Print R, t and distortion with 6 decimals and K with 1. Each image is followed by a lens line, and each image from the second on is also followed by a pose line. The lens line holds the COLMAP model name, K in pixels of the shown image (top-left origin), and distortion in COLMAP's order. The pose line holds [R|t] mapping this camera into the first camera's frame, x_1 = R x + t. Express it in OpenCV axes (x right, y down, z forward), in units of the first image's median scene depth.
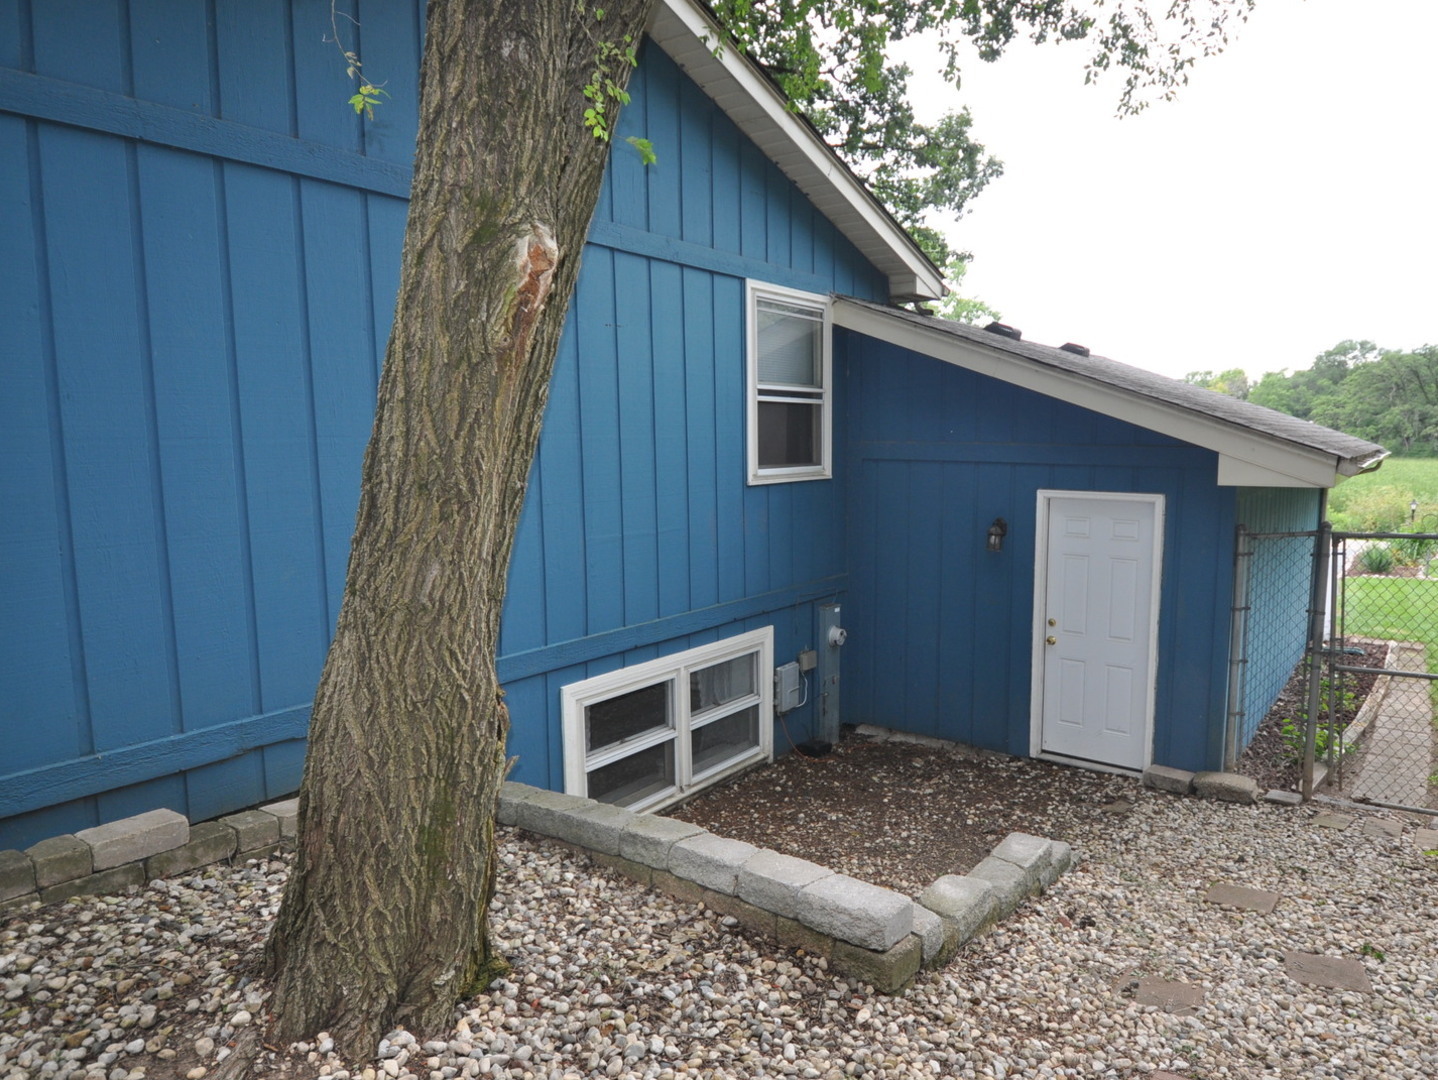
lens RADIAL K [[898.4, 0, 731.5], [0, 898.4, 534.1], [0, 0, 1]] dist [0.018296, -0.000546]
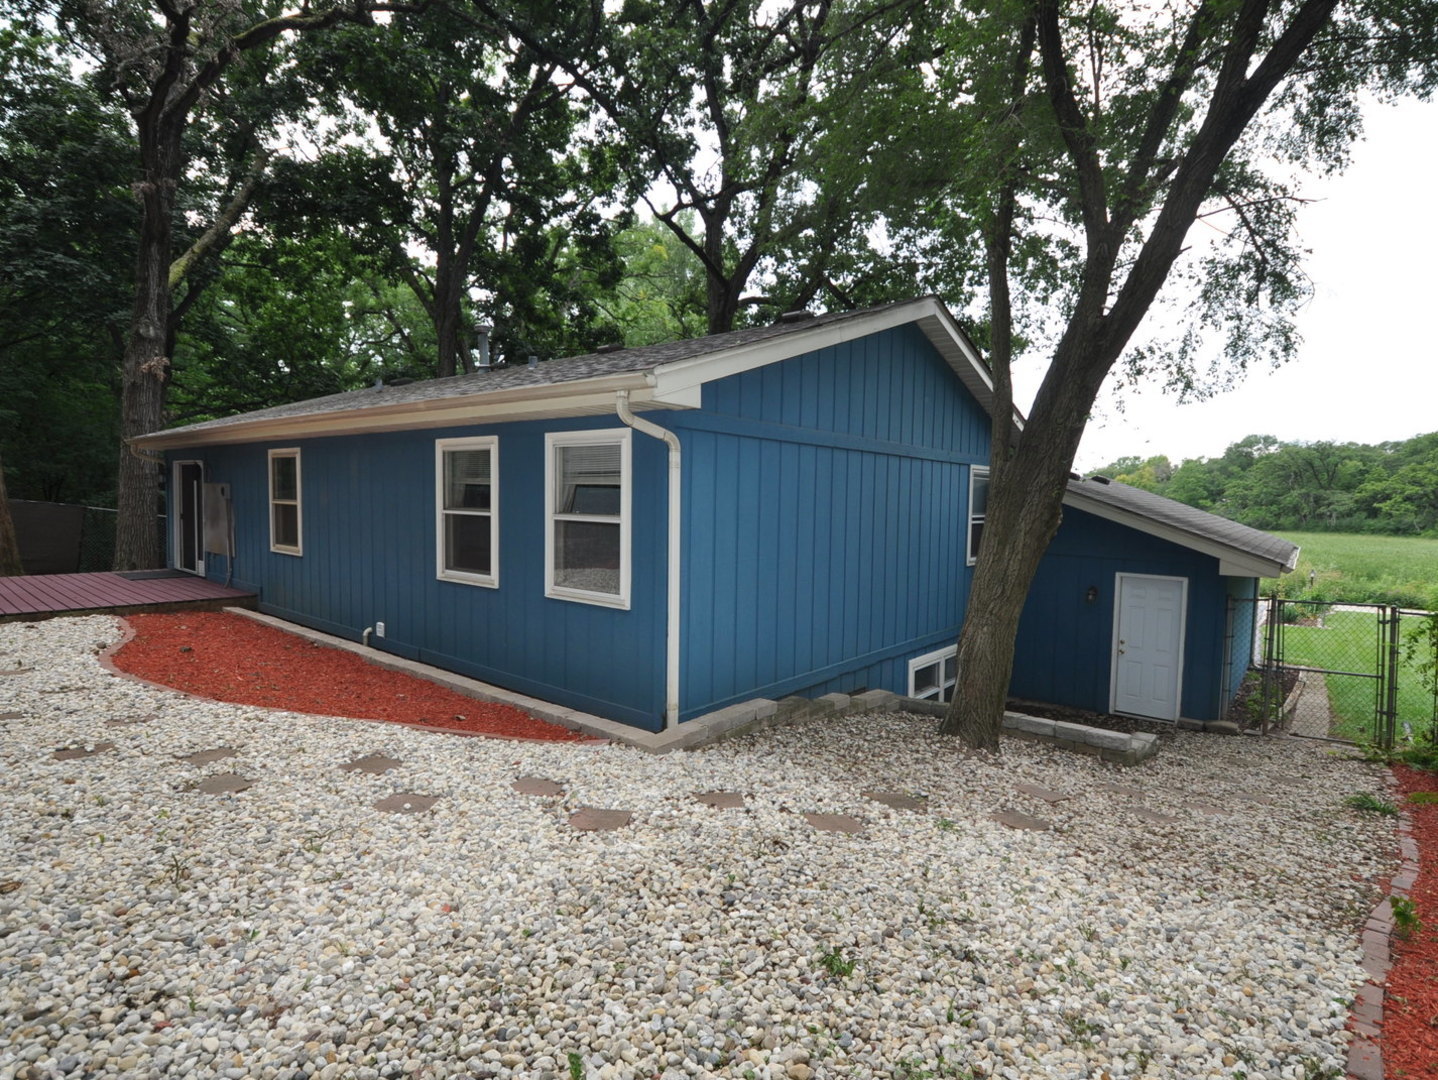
lens RADIAL K [[710.3, 0, 704.3], [0, 710.3, 541.8], [0, 0, 1]] dist [-0.000495, -0.001410]
pose [[0.997742, 0.024100, -0.062691, -0.448544], [-0.027214, 0.998413, -0.049308, -0.015317], [0.061404, 0.050902, 0.996814, -0.575015]]
